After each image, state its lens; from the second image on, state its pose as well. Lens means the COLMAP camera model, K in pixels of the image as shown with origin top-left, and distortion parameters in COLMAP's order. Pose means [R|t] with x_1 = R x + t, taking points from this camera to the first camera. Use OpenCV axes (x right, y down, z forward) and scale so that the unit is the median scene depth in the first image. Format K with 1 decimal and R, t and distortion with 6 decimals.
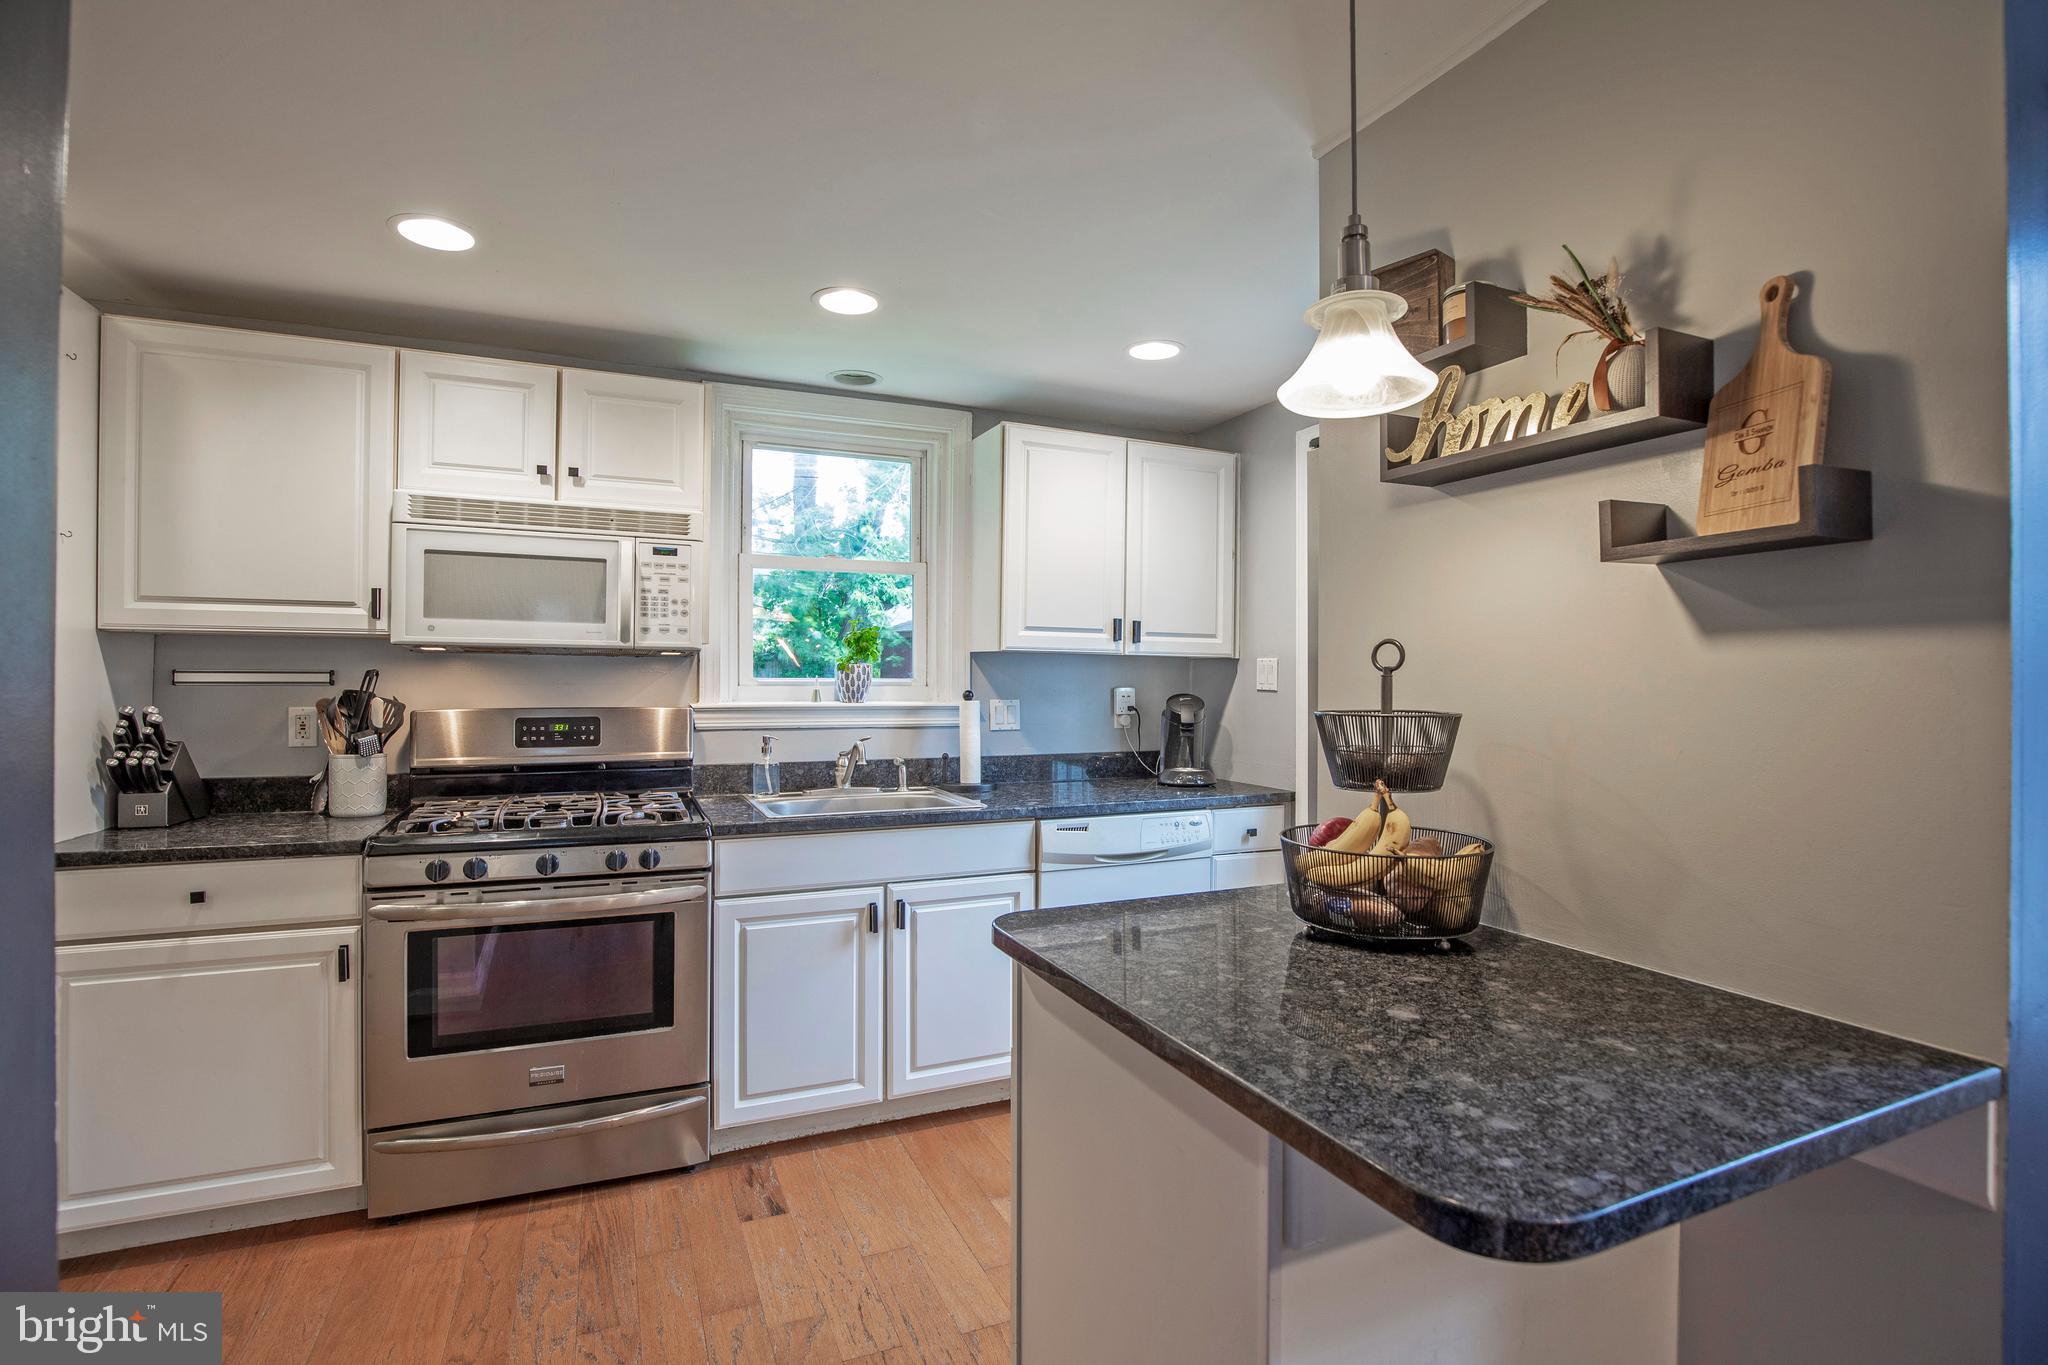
lens RADIAL K [[946.7, 0, 1060.1], [0, 946.7, 675.5], [0, 0, 1]] dist [-0.035733, 0.004557]
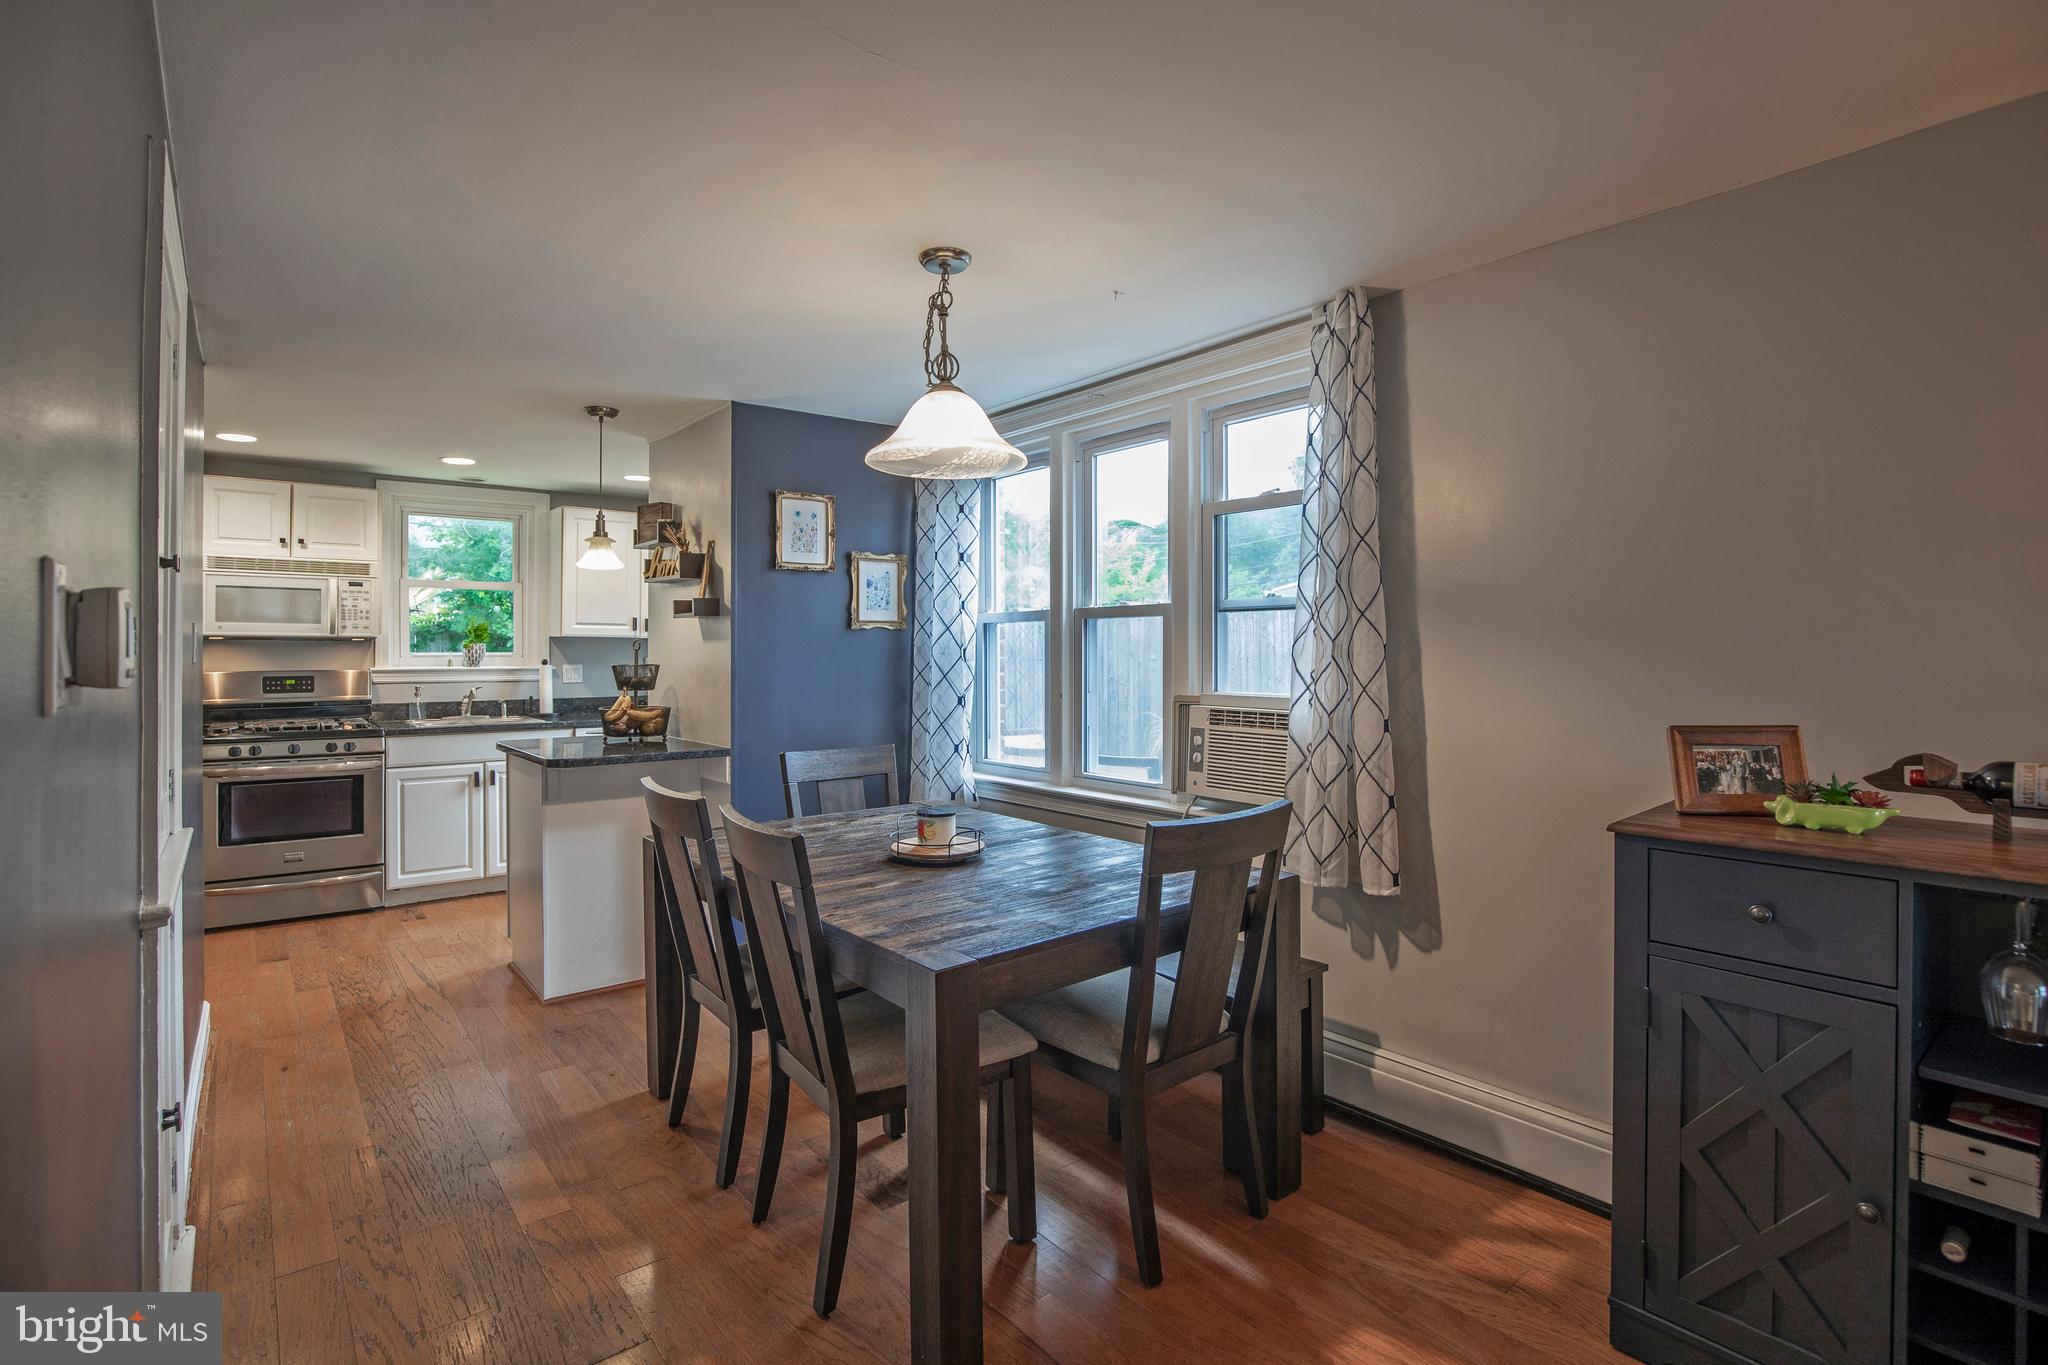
lens RADIAL K [[946.7, 0, 971.9], [0, 946.7, 644.9], [0, 0, 1]] dist [-0.035733, 0.004557]
pose [[0.975993, -0.003303, 0.217779, 0.375661], [0.003423, 0.999994, -0.000170, -0.009906], [-0.217777, 0.000911, 0.975998, -1.092242]]
